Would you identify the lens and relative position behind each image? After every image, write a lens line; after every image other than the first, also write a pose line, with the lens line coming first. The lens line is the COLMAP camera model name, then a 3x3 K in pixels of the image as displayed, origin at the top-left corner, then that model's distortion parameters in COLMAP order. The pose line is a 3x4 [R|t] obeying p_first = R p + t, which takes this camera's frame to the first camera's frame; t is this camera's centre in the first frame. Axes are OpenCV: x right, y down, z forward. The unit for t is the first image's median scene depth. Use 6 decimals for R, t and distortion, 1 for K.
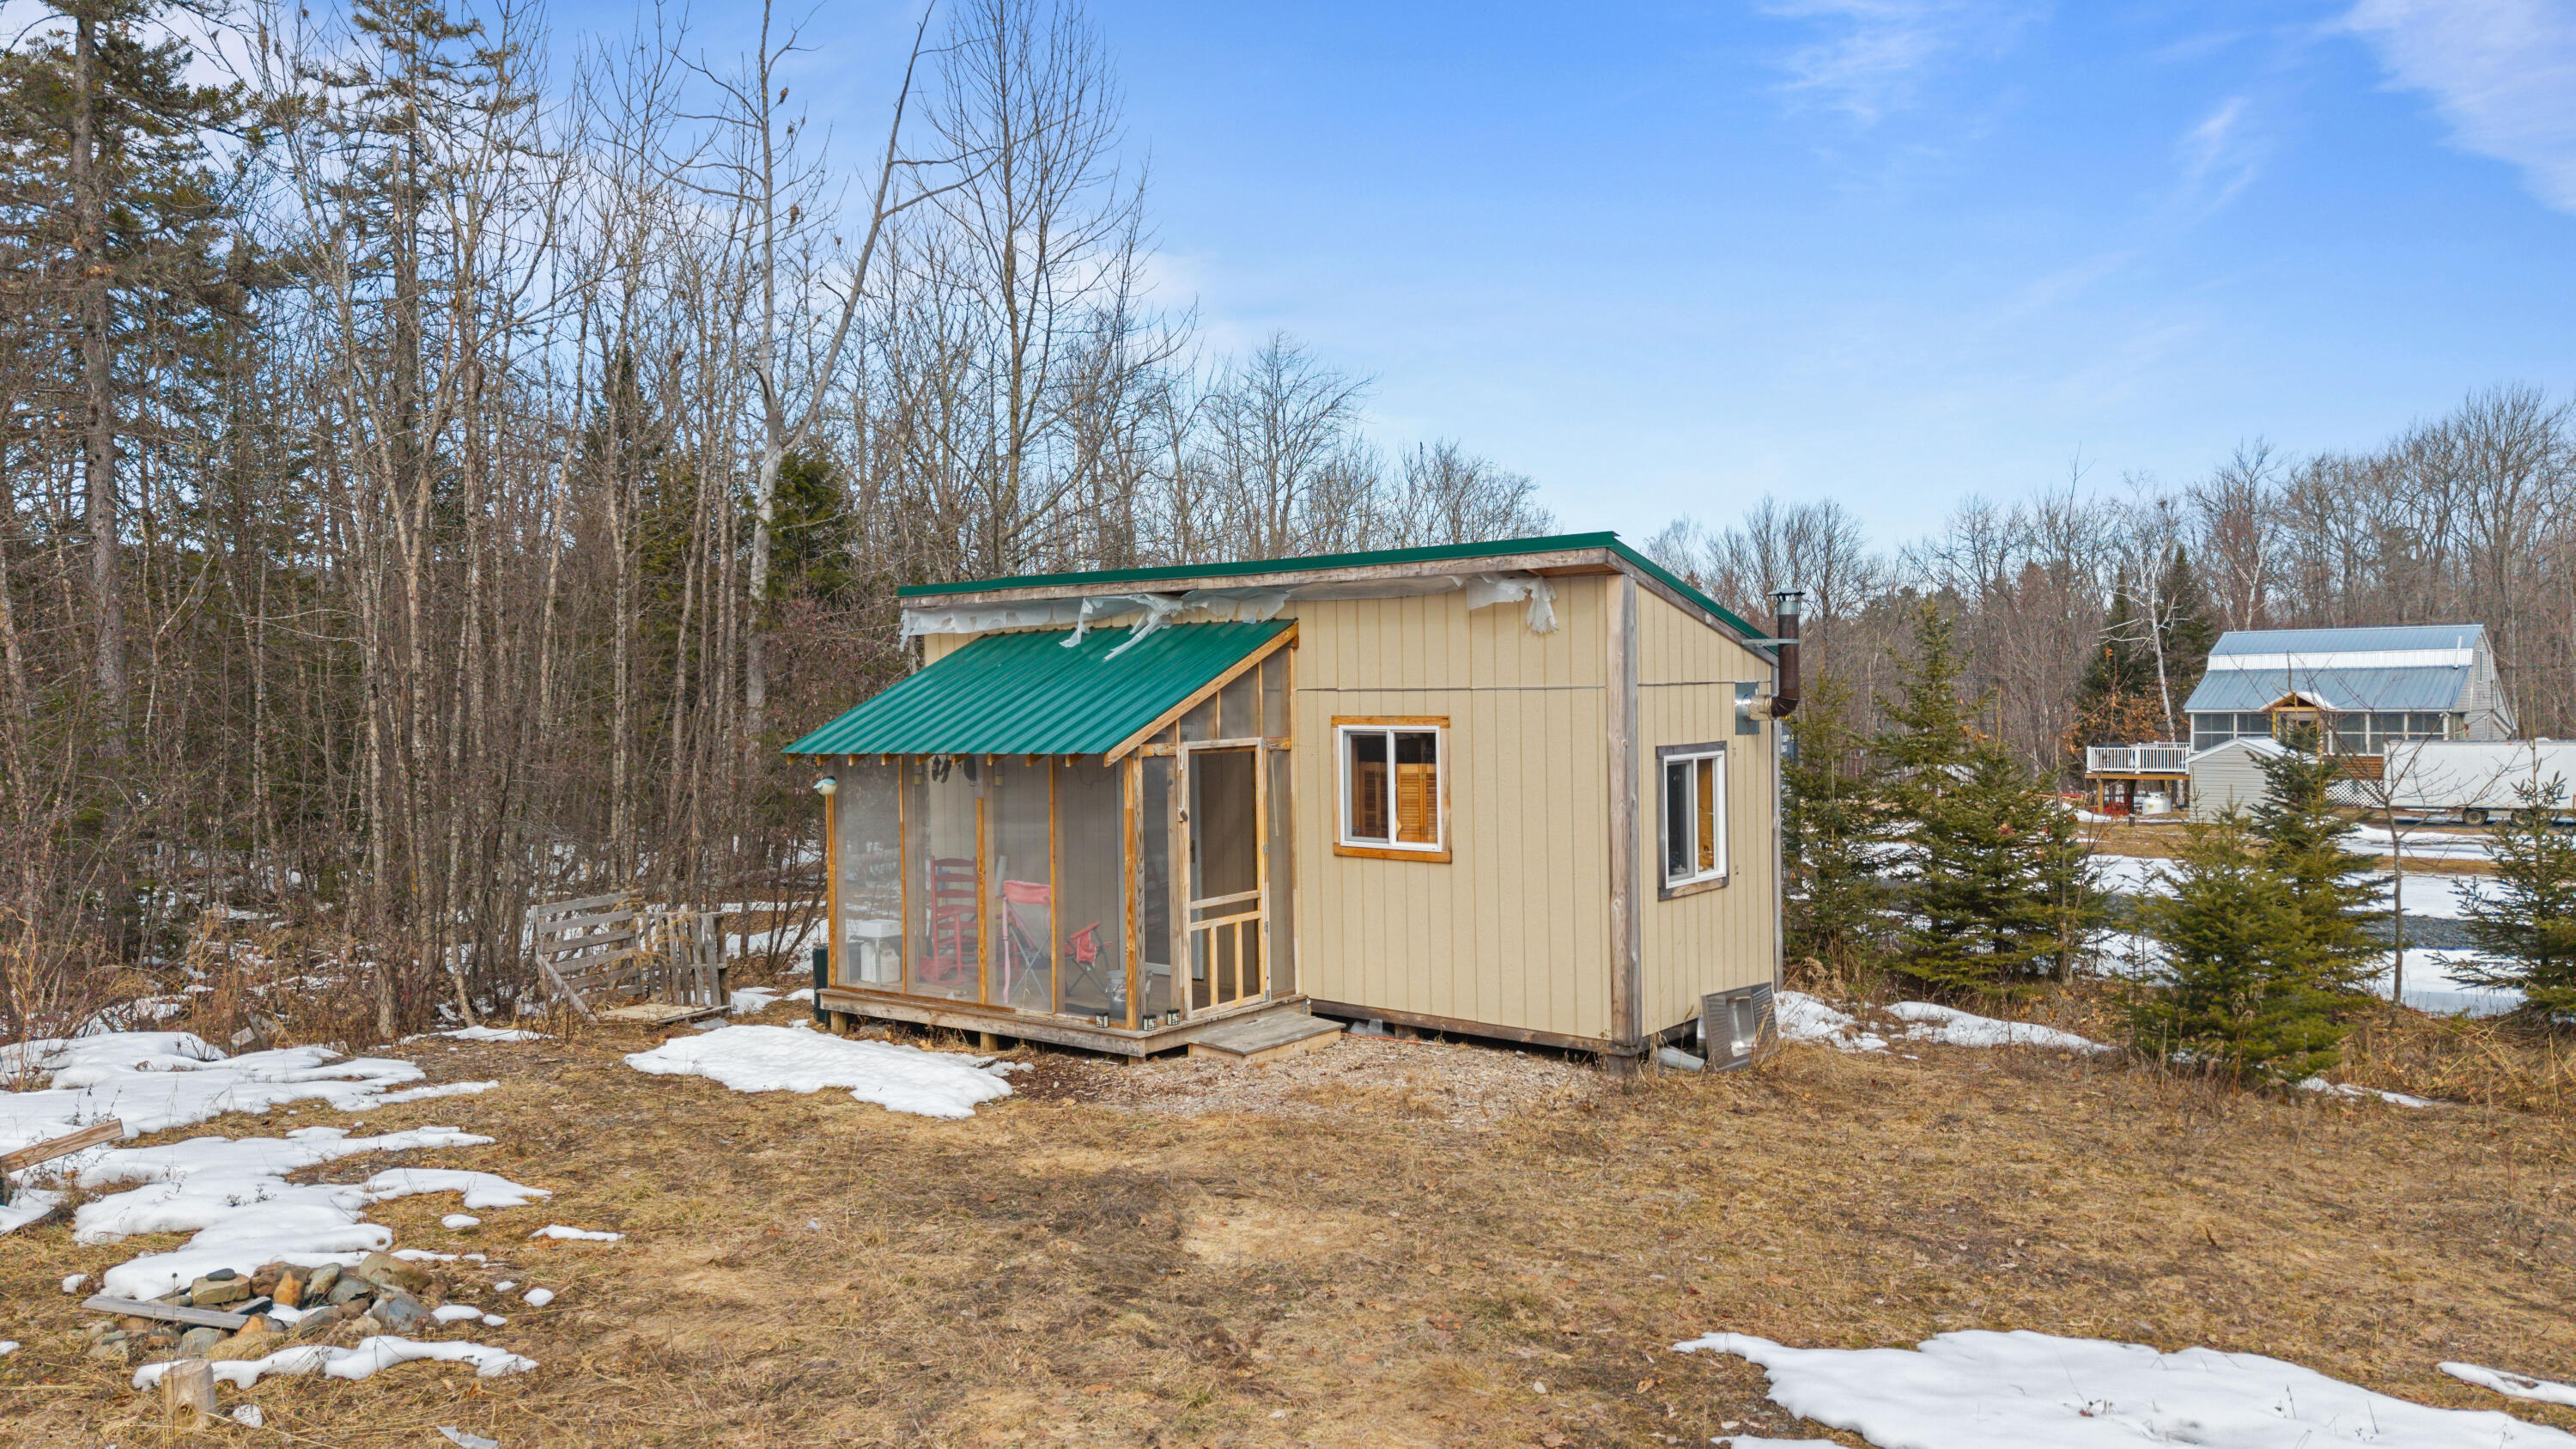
lens RADIAL K [[1716.3, 0, 1305.2], [0, 1716.3, 678.9], [0, 0, 1]] dist [0.038196, -0.039698]
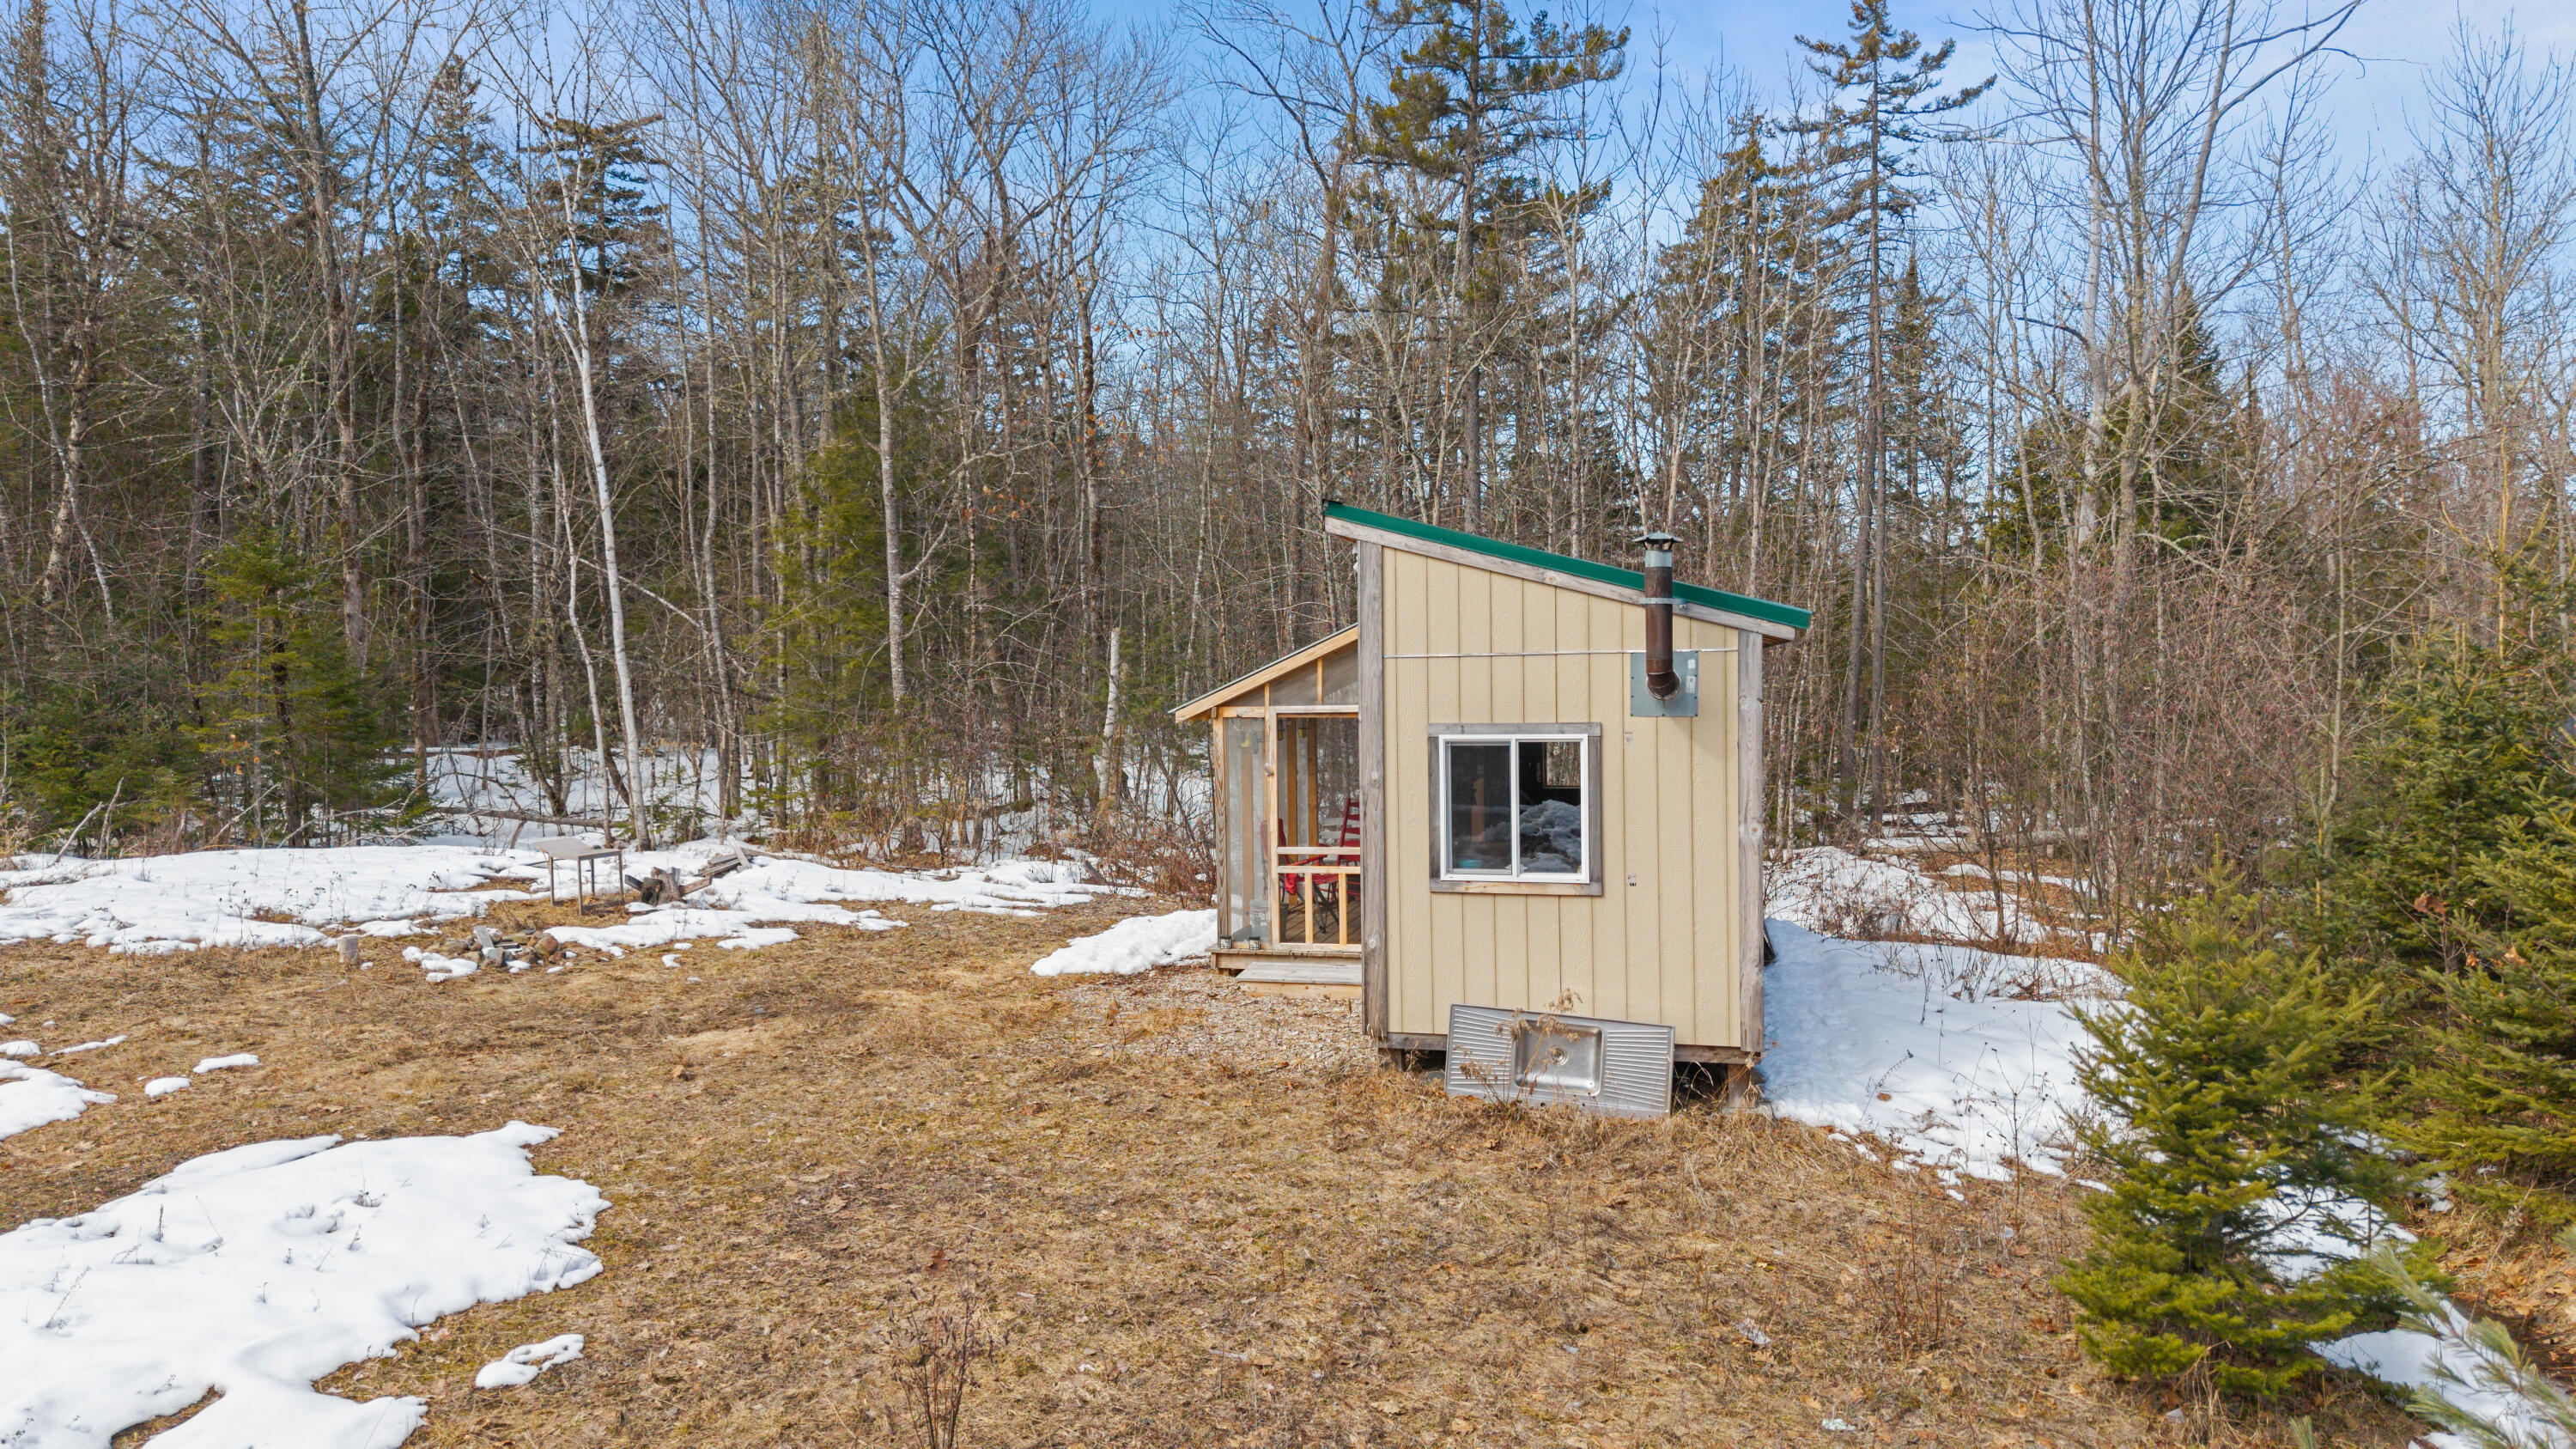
lens RADIAL K [[1716.3, 0, 1298.1], [0, 1716.3, 705.1], [0, 0, 1]] dist [0.038196, -0.039698]
pose [[0.417194, 0.024939, -0.908475, 0.937777], [0.010029, 0.999436, 0.032041, -0.000326], [0.908762, -0.022478, 0.416709, 0.523051]]
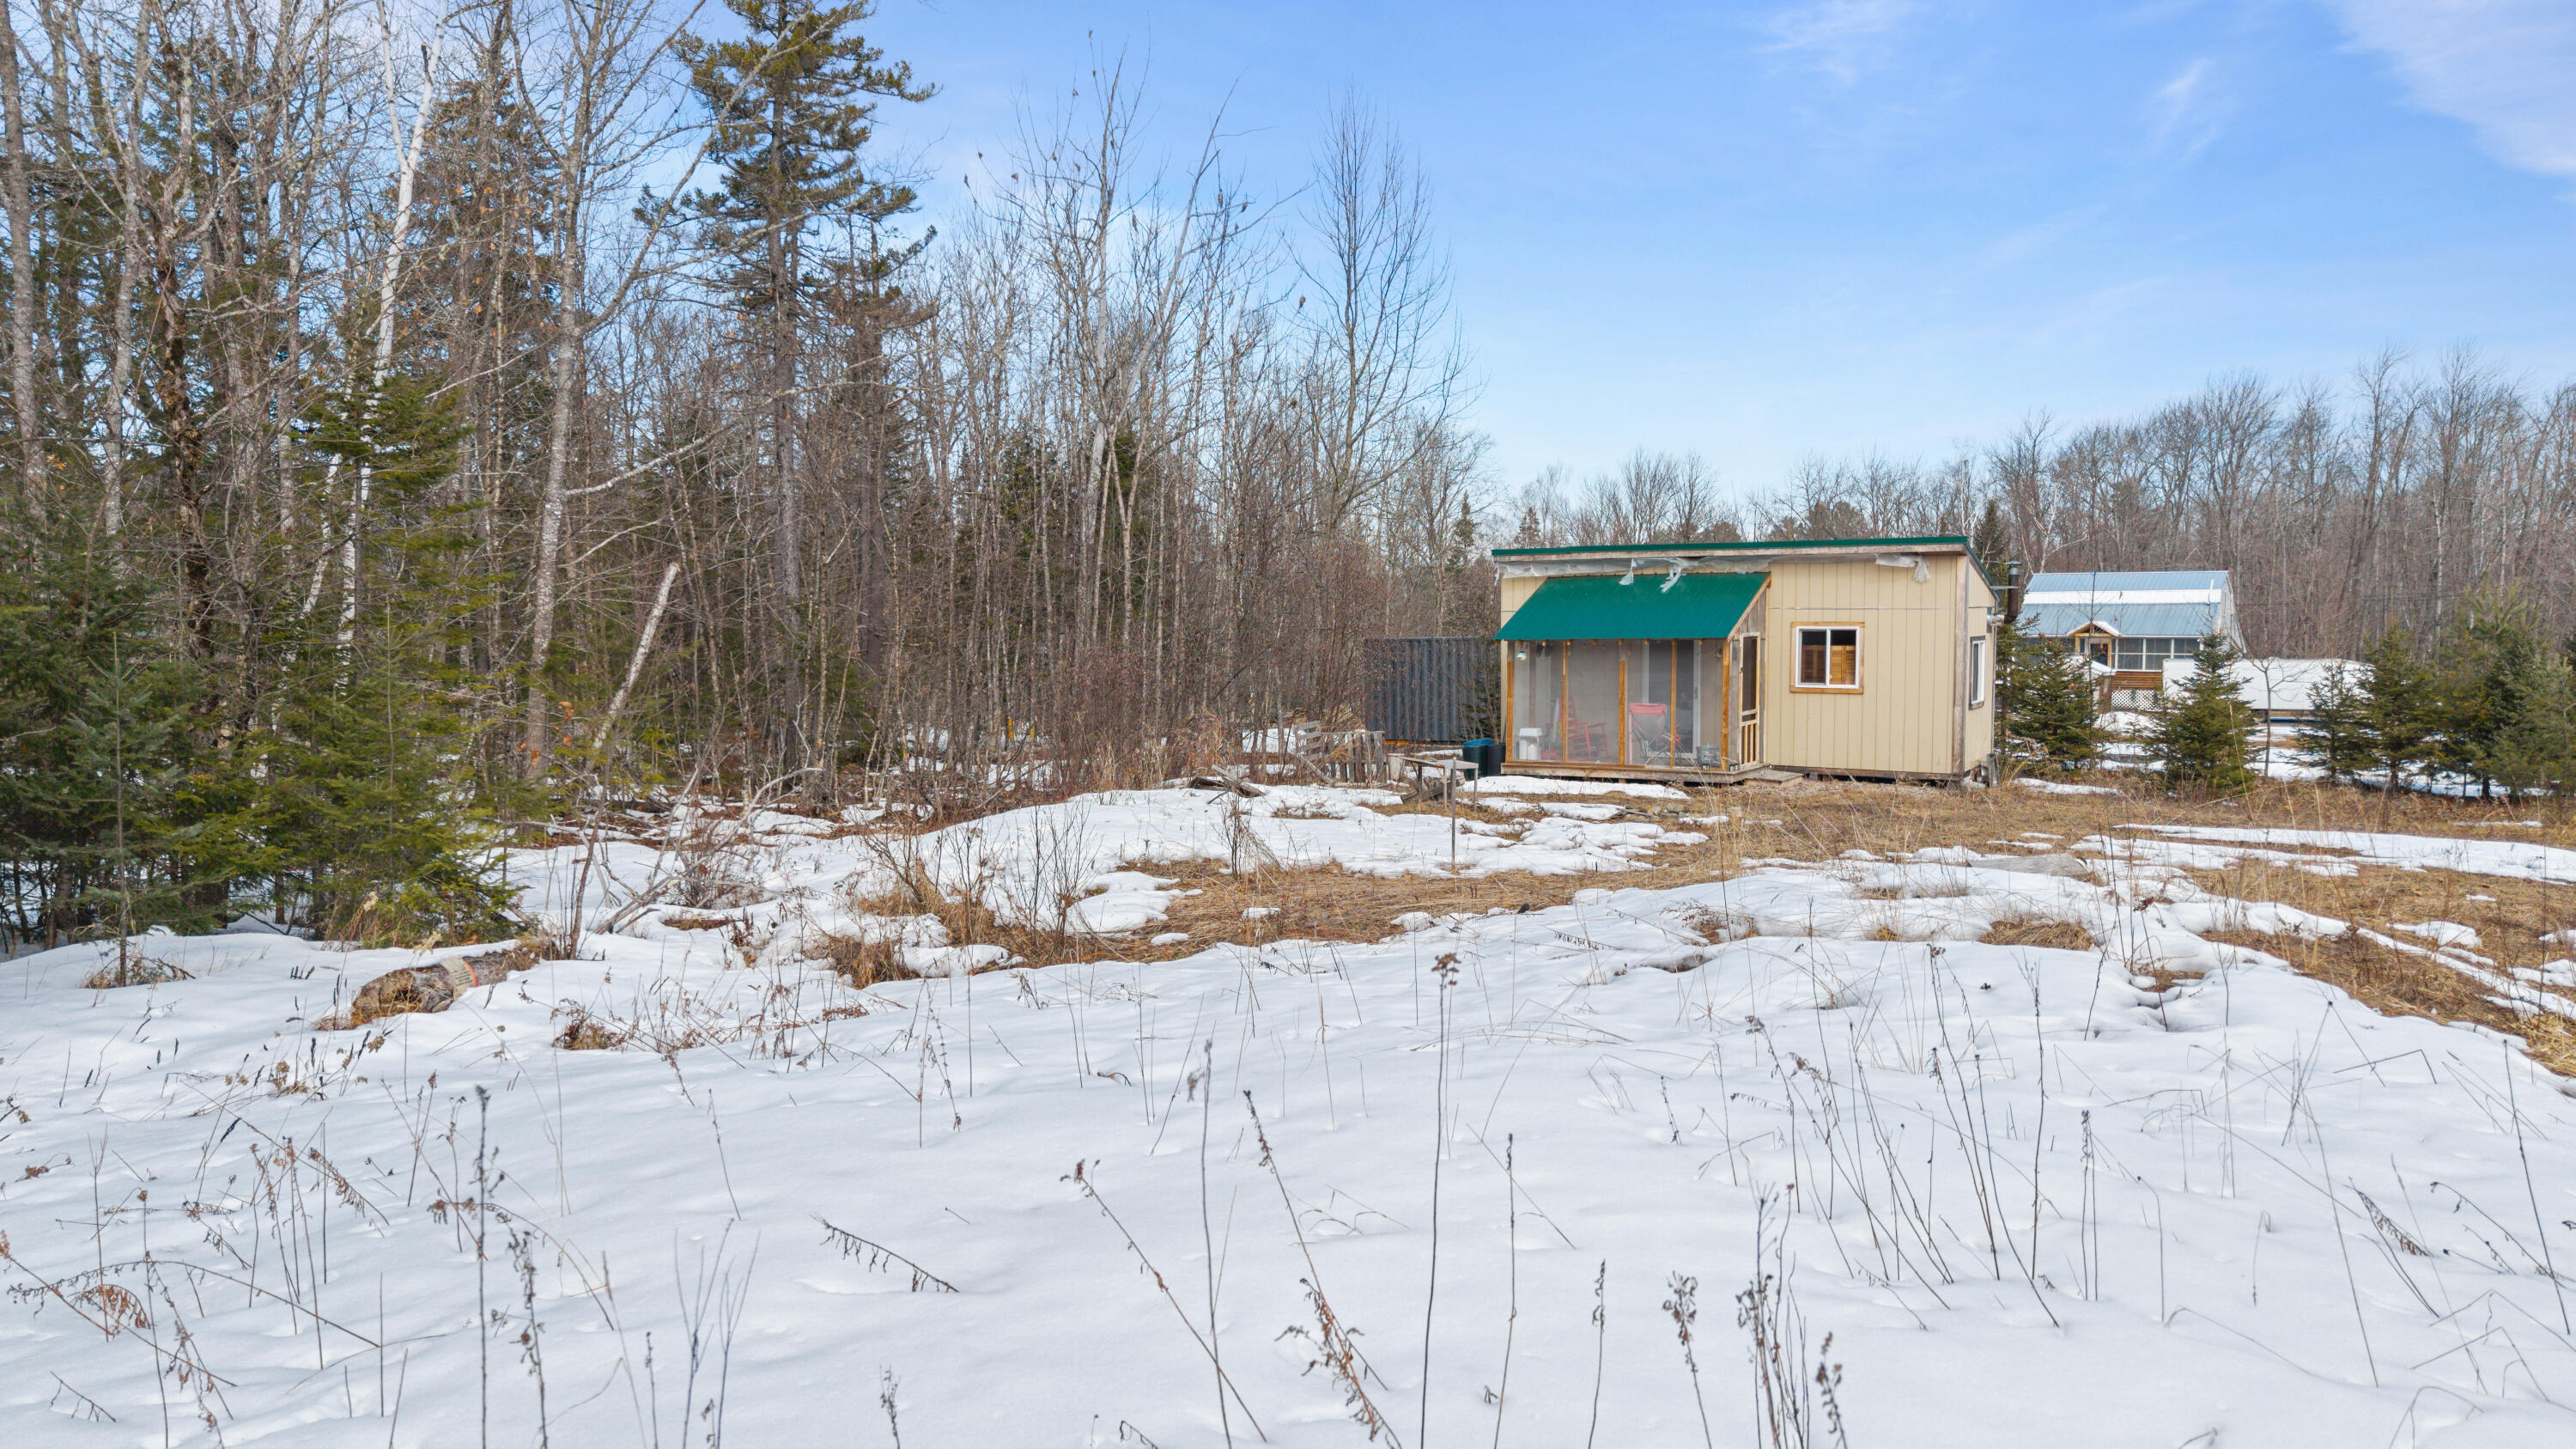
lens RADIAL K [[1716.3, 0, 1299.9], [0, 1716.3, 711.9], [0, 0, 1]] dist [0.038196, -0.039698]
pose [[0.991516, 0.002383, 0.129965, -0.830258], [-0.010441, 0.998061, 0.061354, 0.009413], [-0.129567, -0.062191, 0.989618, -0.929074]]
